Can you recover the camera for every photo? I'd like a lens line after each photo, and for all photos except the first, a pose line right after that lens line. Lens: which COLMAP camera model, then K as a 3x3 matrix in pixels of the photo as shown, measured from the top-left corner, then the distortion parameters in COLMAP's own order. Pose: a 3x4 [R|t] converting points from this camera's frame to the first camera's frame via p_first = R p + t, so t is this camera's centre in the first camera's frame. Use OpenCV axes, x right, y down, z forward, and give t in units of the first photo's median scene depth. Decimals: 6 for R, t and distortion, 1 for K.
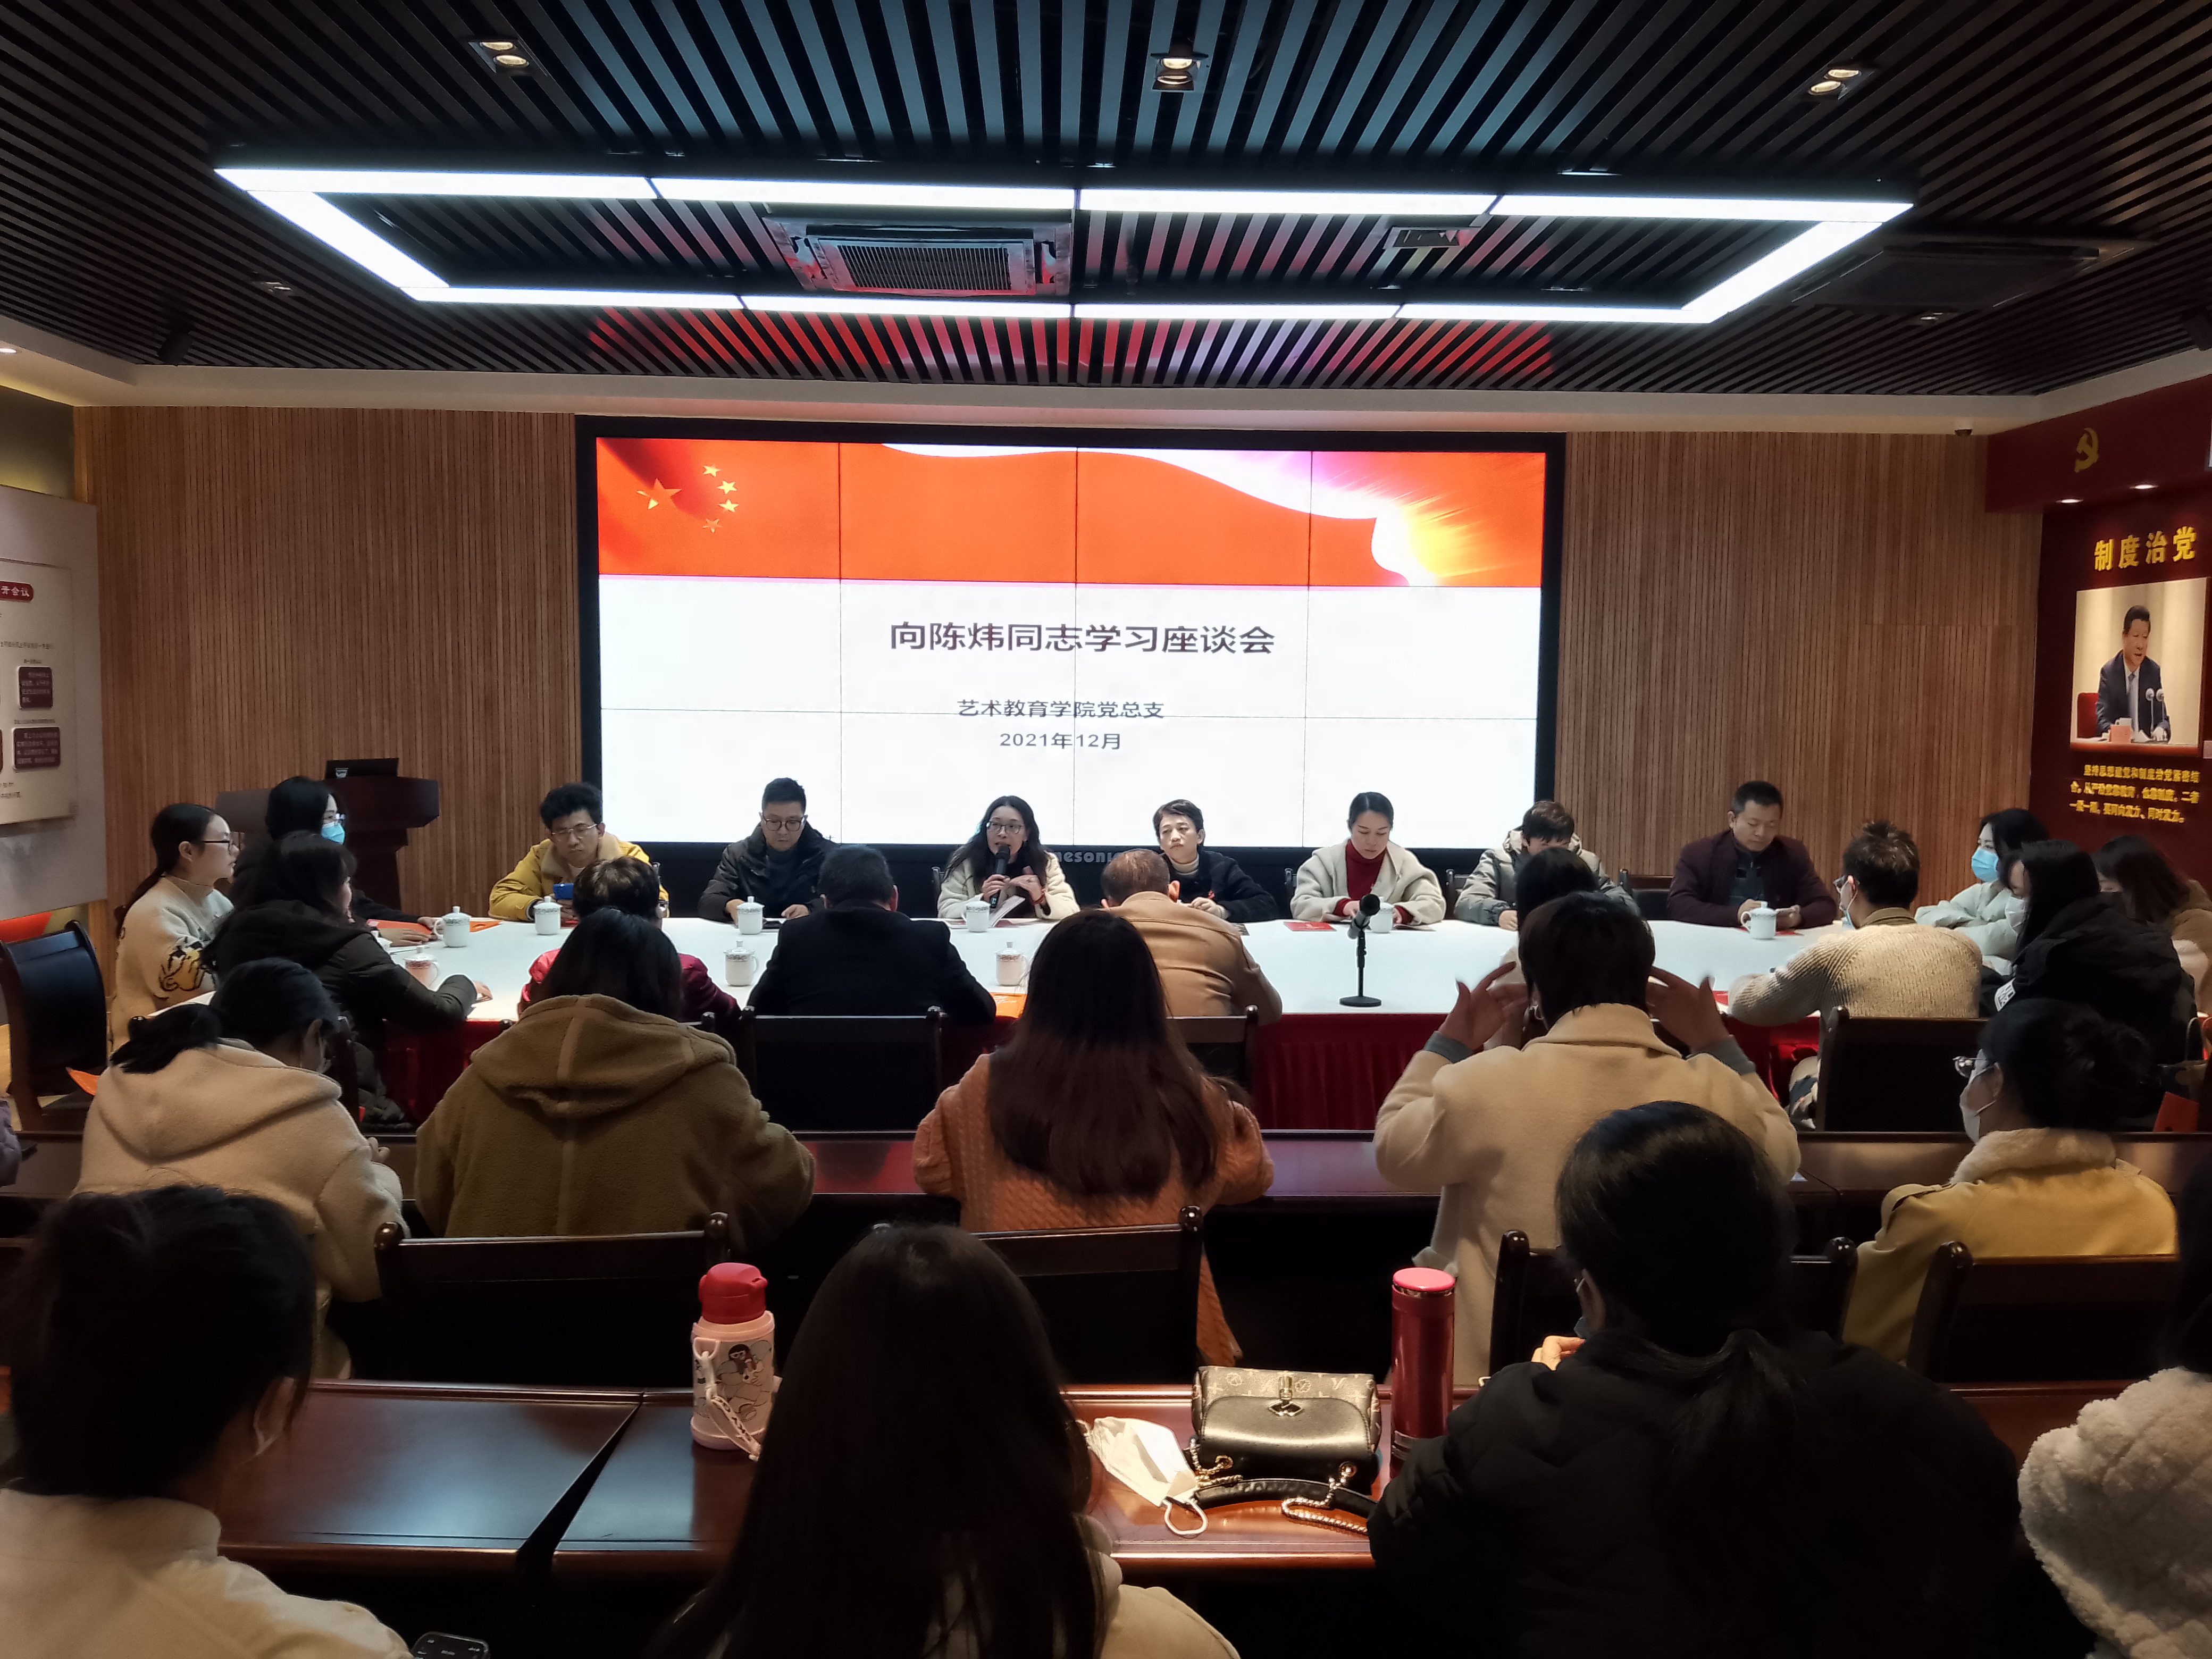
lens RADIAL K [[1735.4, 0, 1113.1], [0, 1735.4, 835.5], [0, 0, 1]] dist [0.167916, -0.244971]
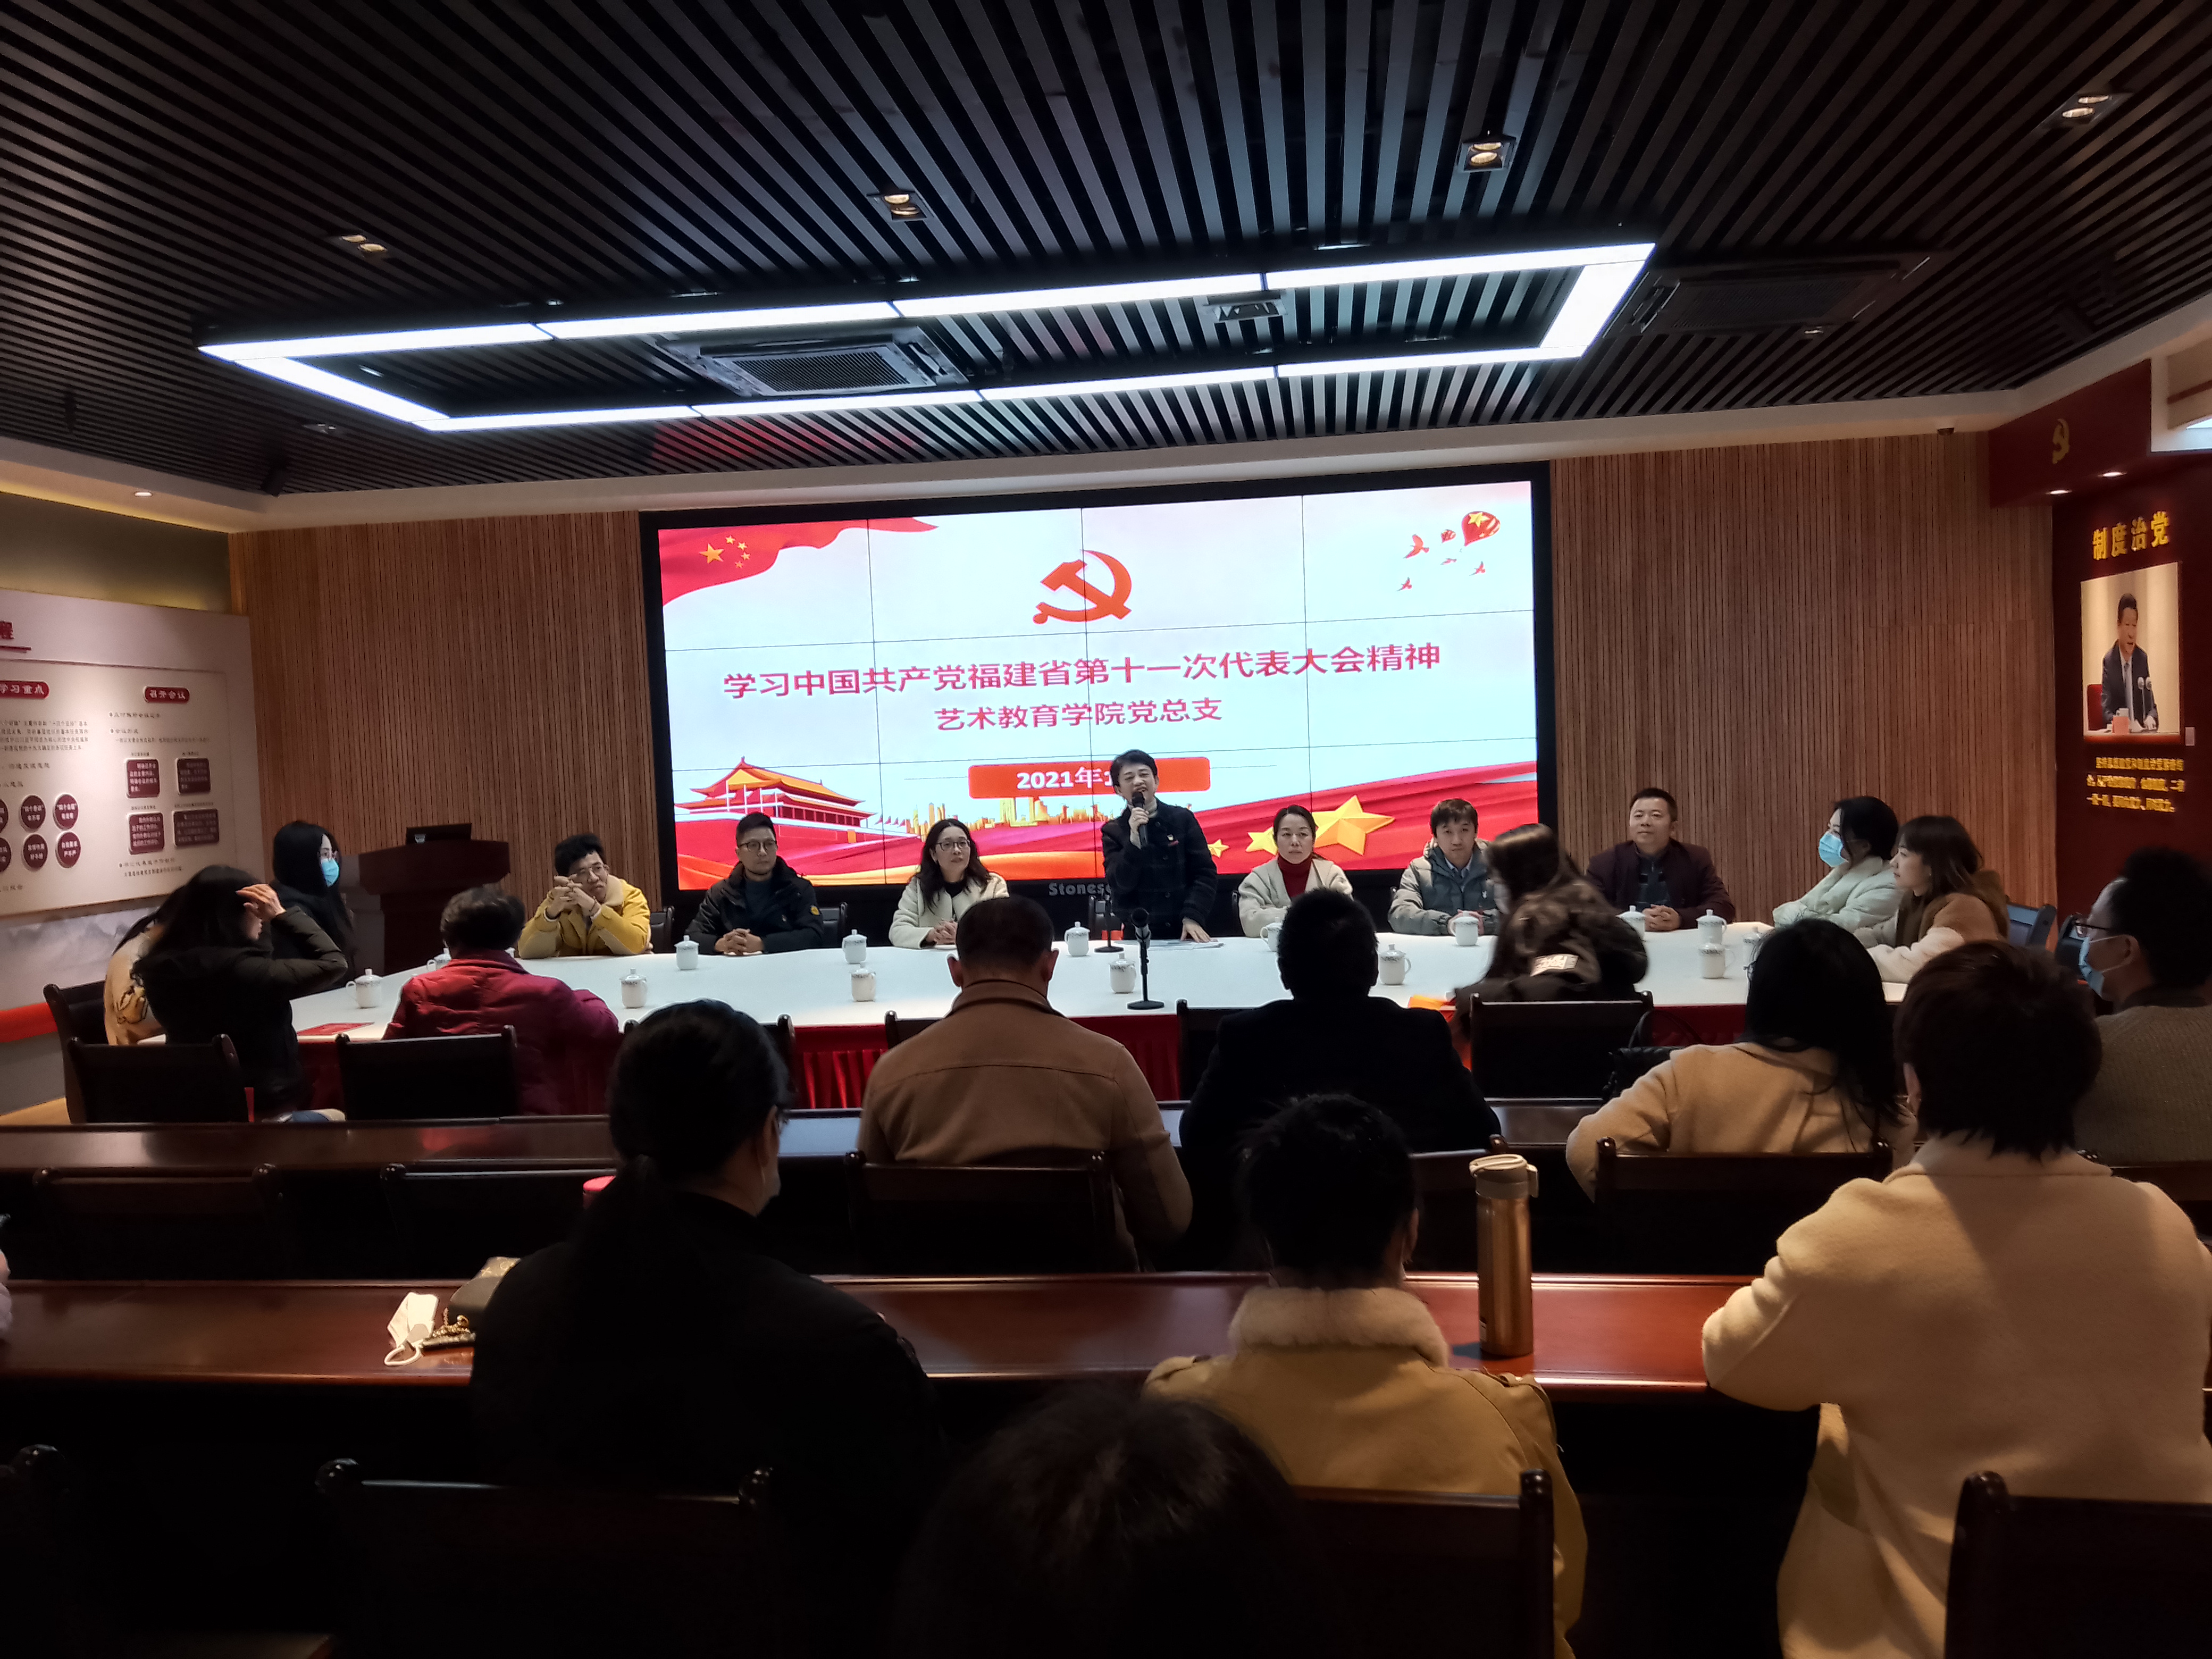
lens RADIAL K [[1745.4, 0, 1103.7], [0, 1745.4, 790.5], [0, 0, 1]] dist [0.275863, -0.508366]
pose [[0.985611, -0.045094, -0.162902, 0.176937], [0.036216, 0.997713, -0.057063, 0.015776], [0.165103, 0.050342, 0.984991, -0.067502]]
